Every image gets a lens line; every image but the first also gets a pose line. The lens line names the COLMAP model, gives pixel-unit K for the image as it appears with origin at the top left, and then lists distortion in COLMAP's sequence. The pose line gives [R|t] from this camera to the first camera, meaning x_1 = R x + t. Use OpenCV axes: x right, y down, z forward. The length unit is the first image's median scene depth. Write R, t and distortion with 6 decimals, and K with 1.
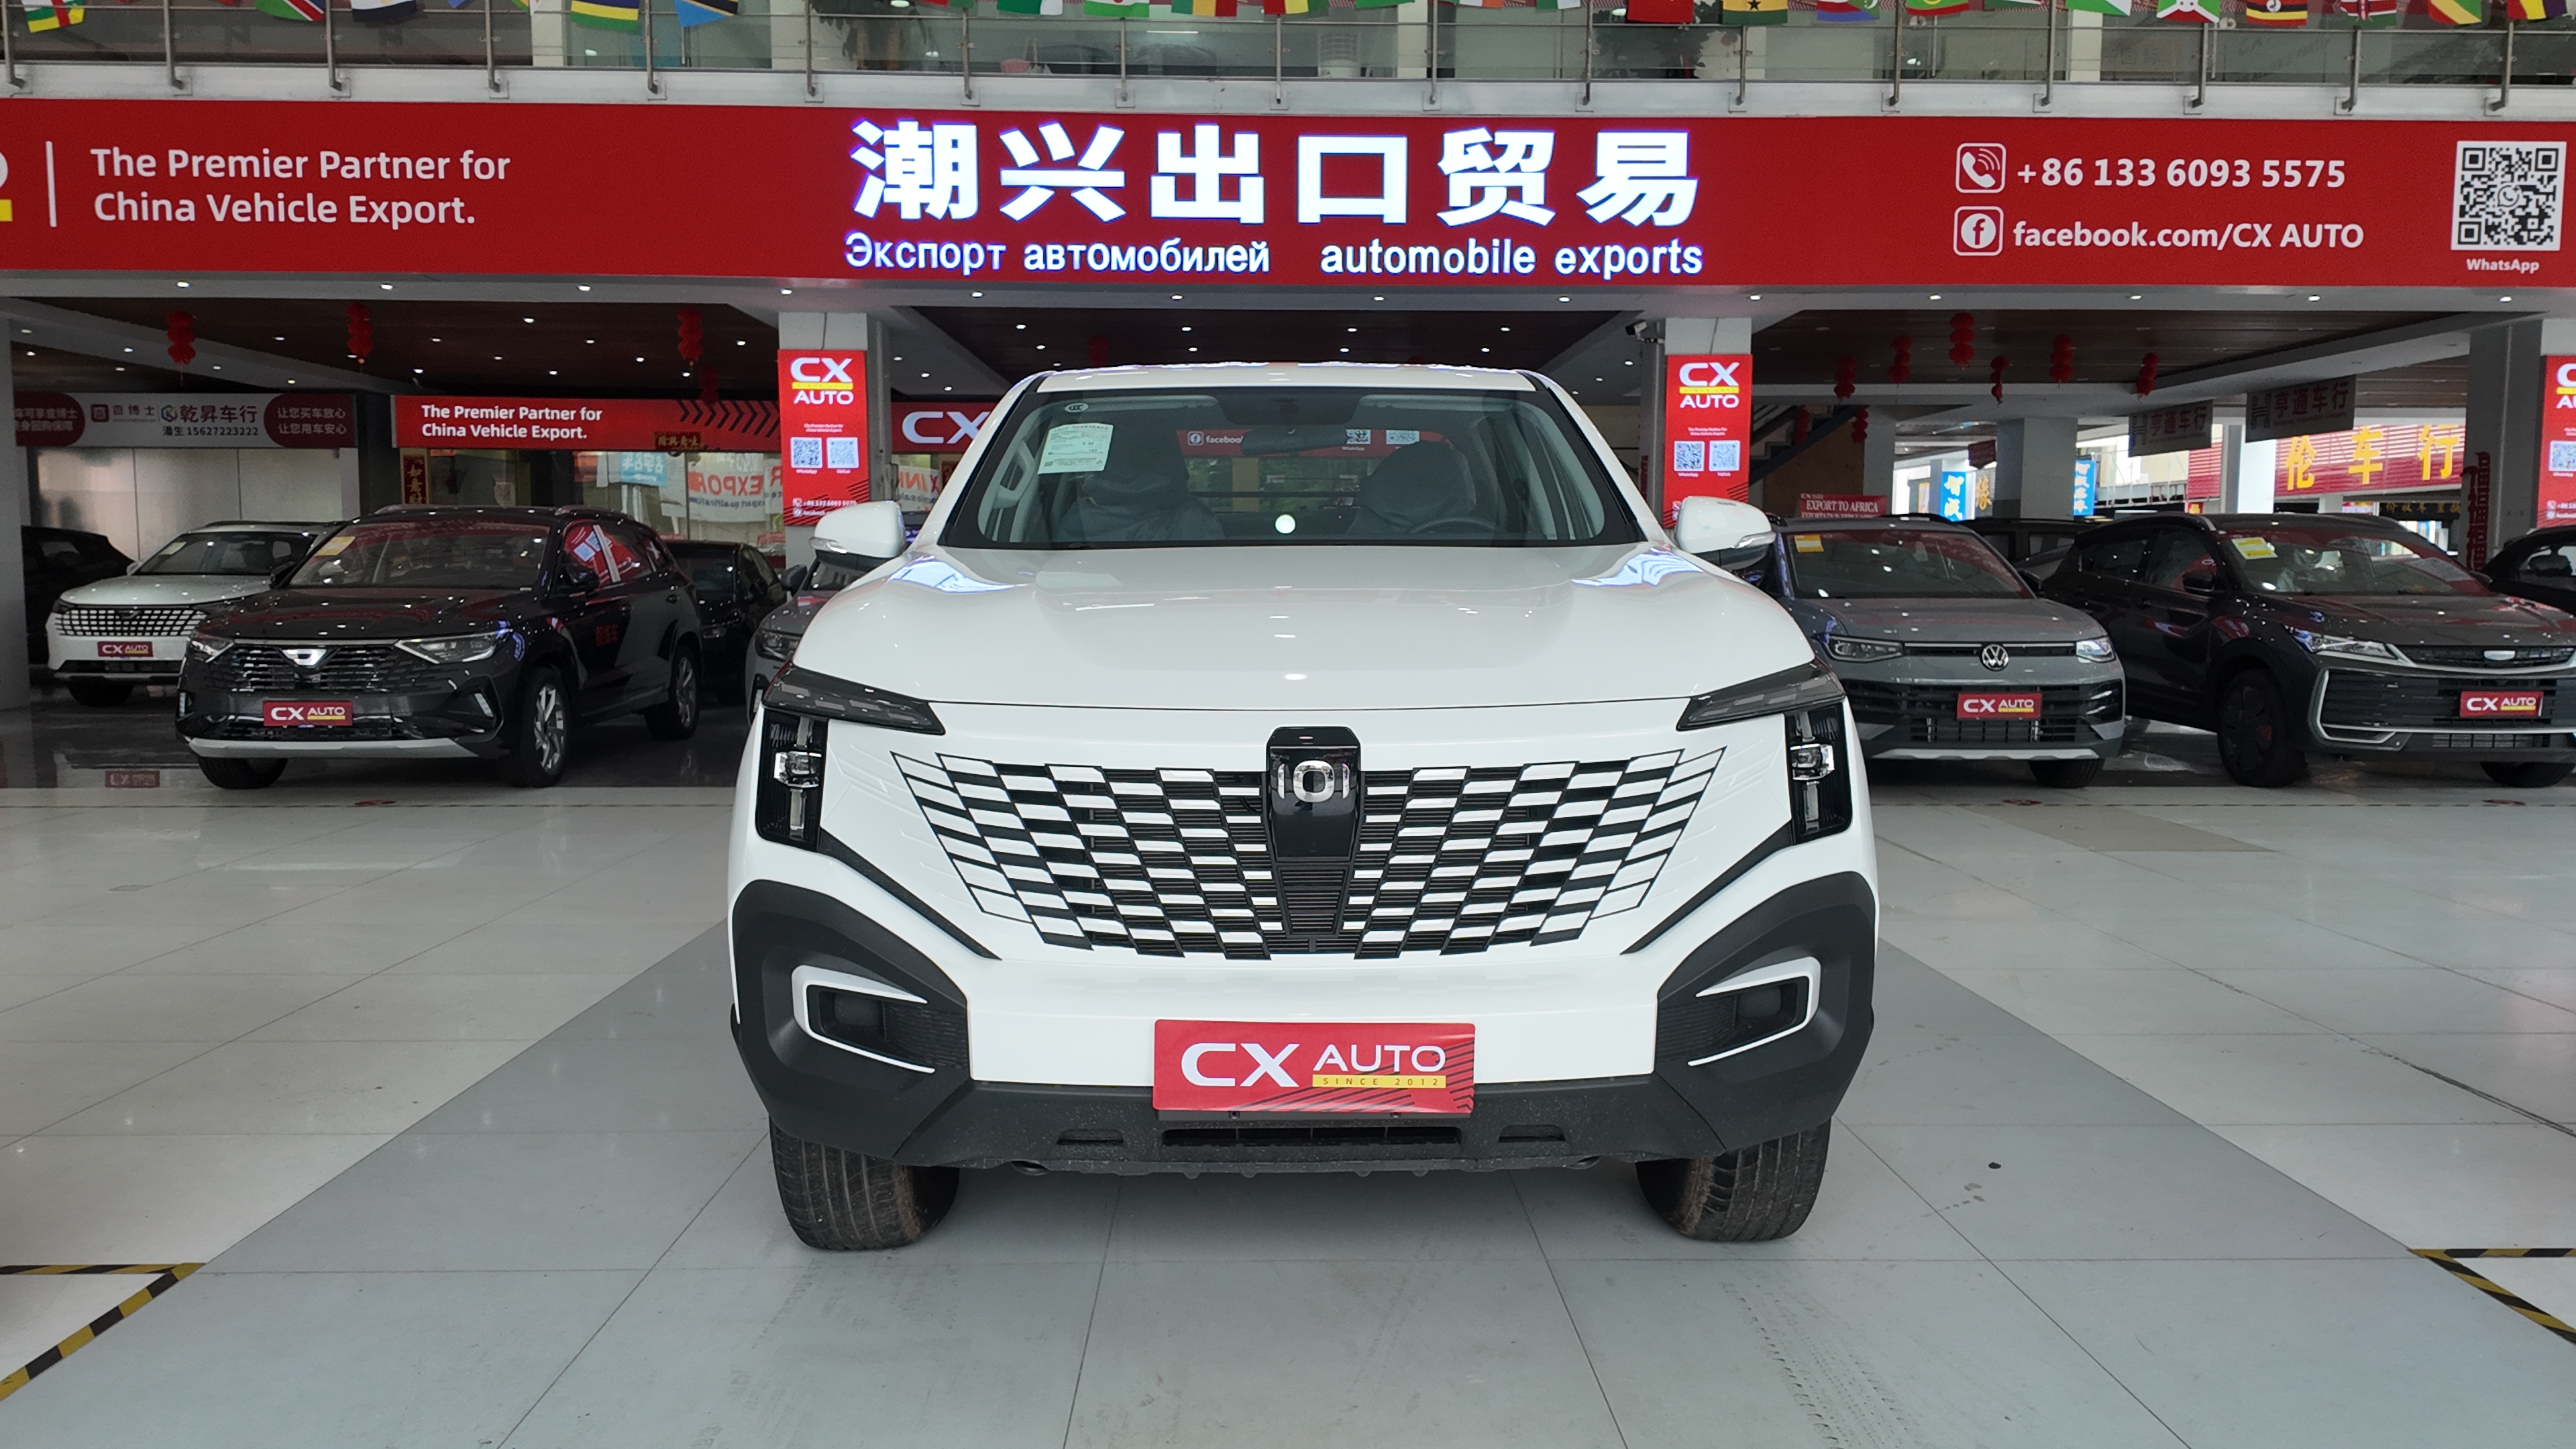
lens RADIAL K [[1868.2, 0, 1288.0], [0, 1868.2, 724.5], [0, 0, 1]] dist [0.088572, -0.100229]
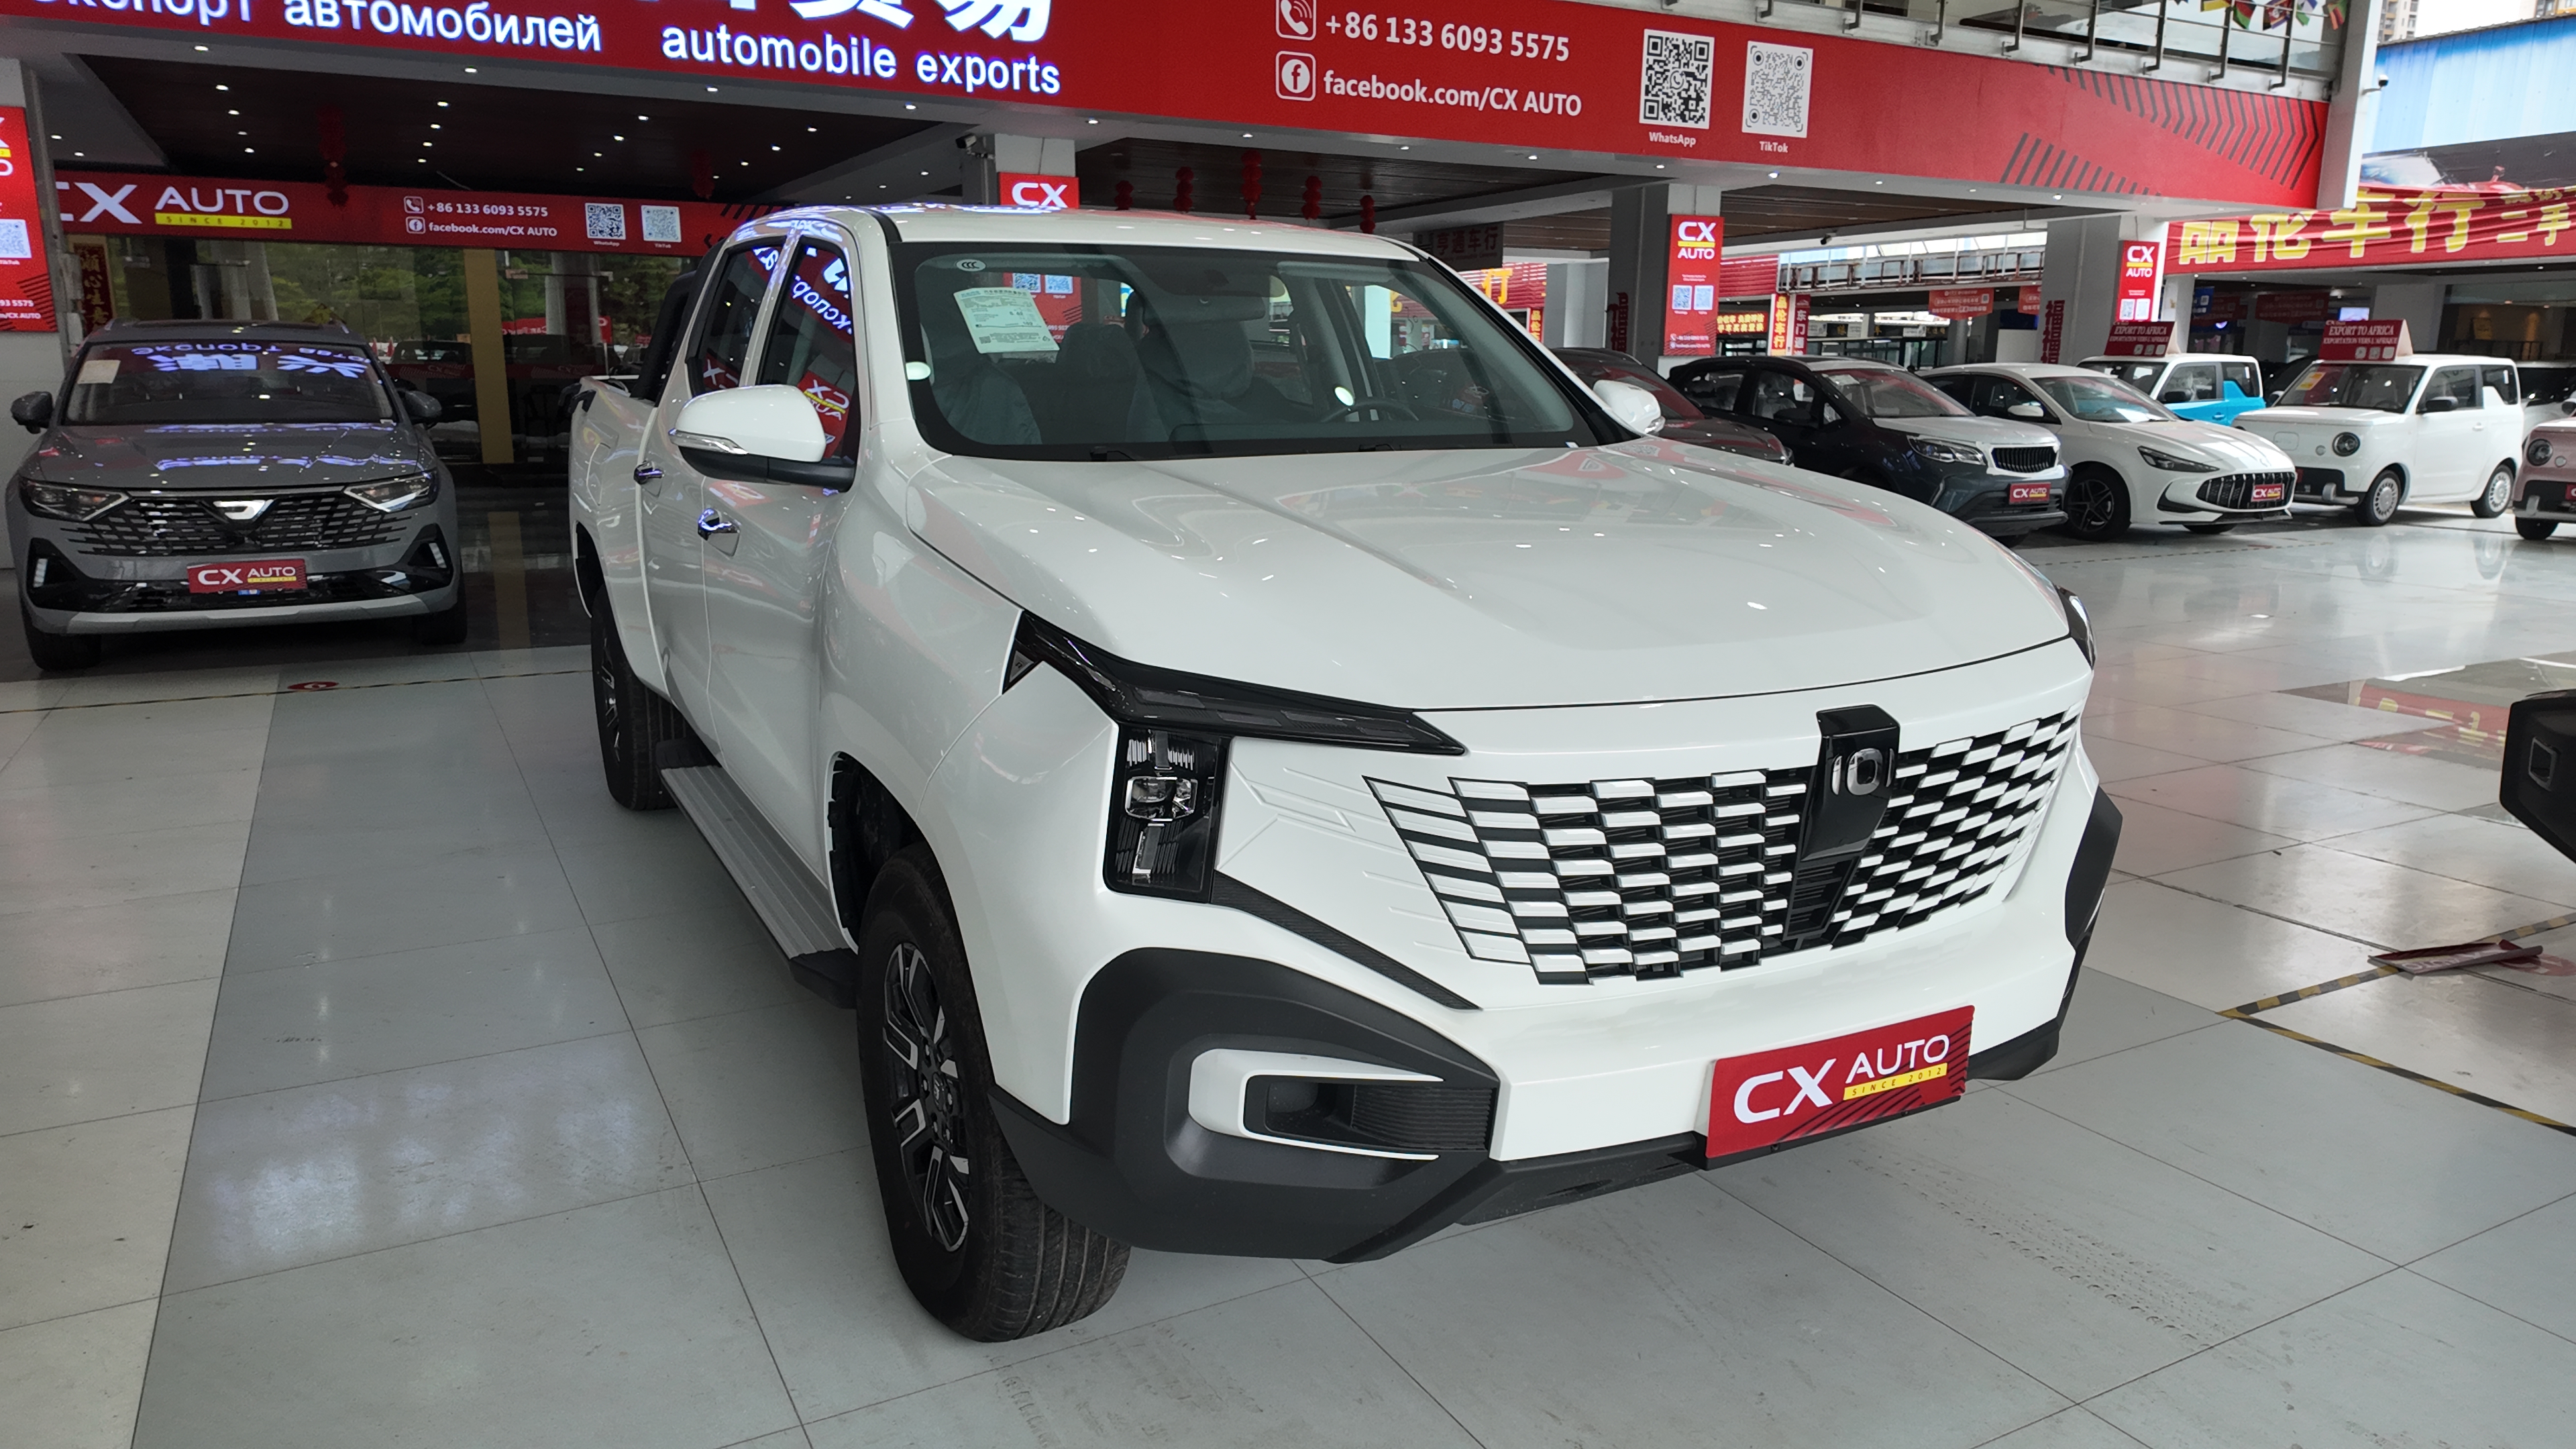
lens RADIAL K [[1695.3, 0, 1299.4], [0, 1695.3, 752.7], [0, 0, 1]] dist [0.064025, -0.071553]
pose [[0.888633, -0.098328, 0.447954, -0.115098], [0.033883, 0.988153, 0.149688, -0.021202], [-0.457365, -0.117840, 0.881437, 0.082516]]
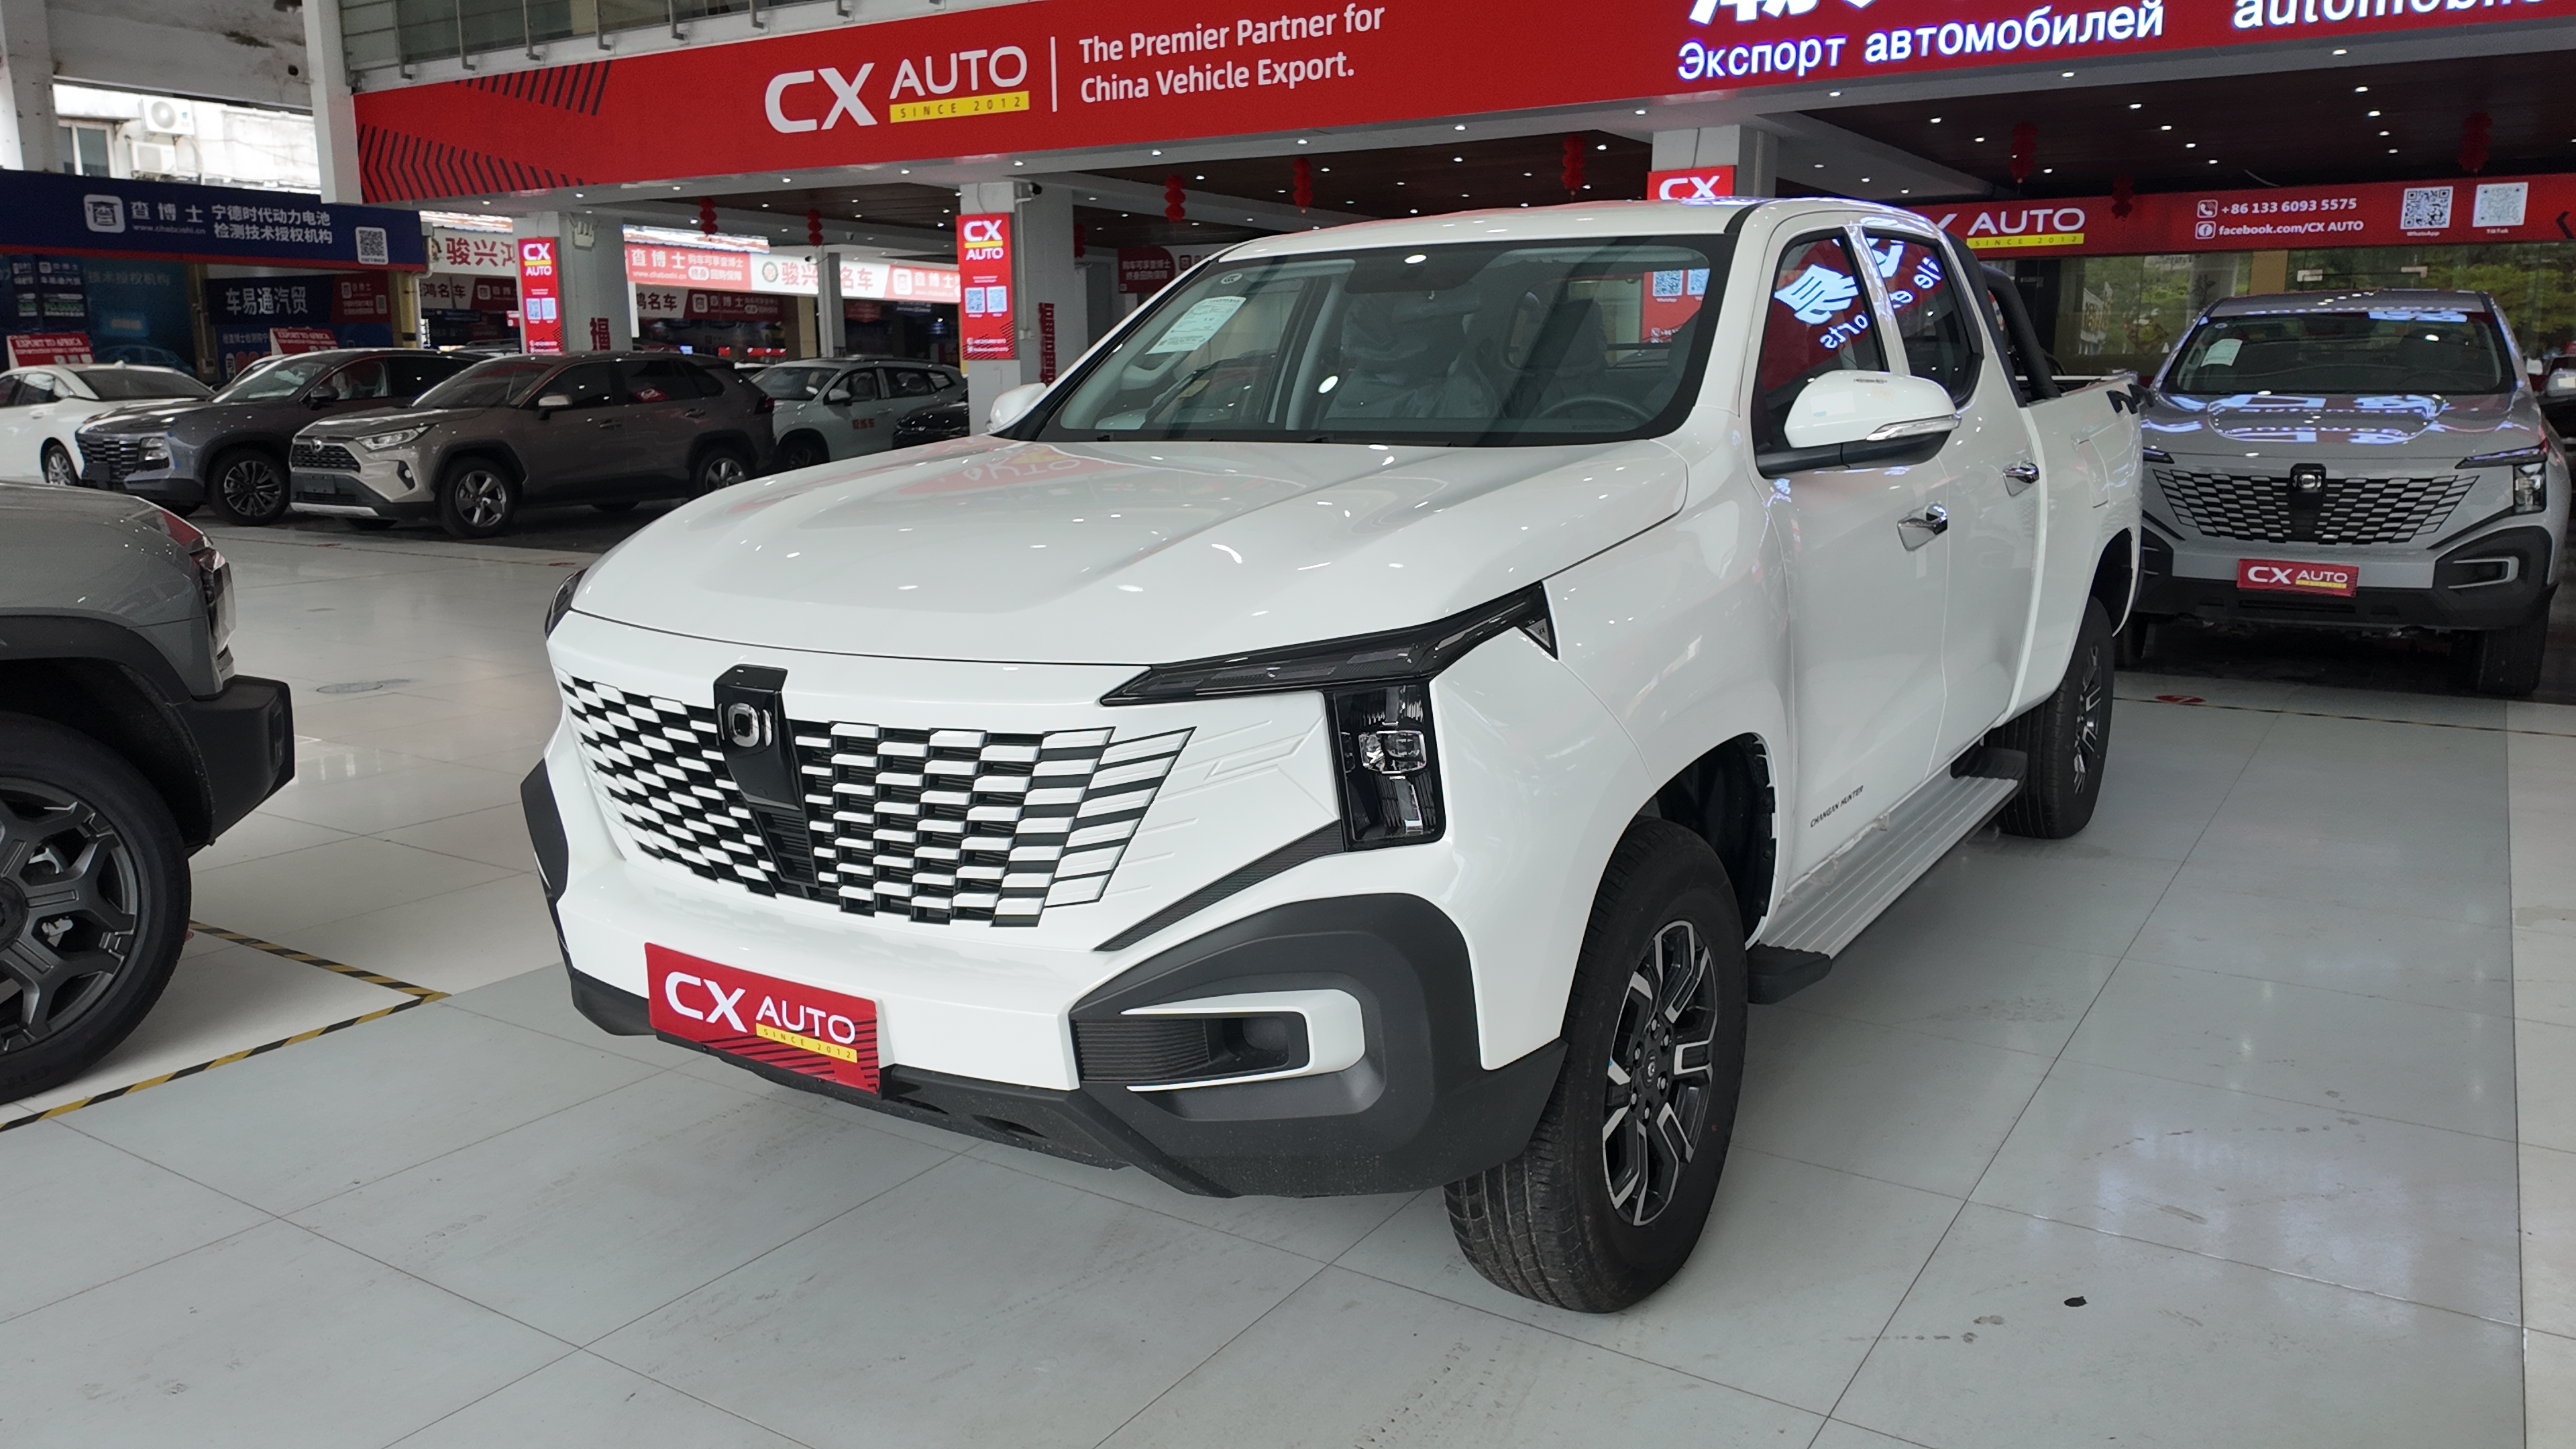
lens RADIAL K [[1838.8, 0, 1264.4], [0, 1838.8, 726.9], [0, 0, 1]] dist [0.139342, -0.184005]
pose [[0.829563, 0.101497, -0.549111, 0.149487], [-0.044794, 0.992269, 0.115738, -0.017850], [0.556613, -0.071415, 0.827696, 0.071906]]
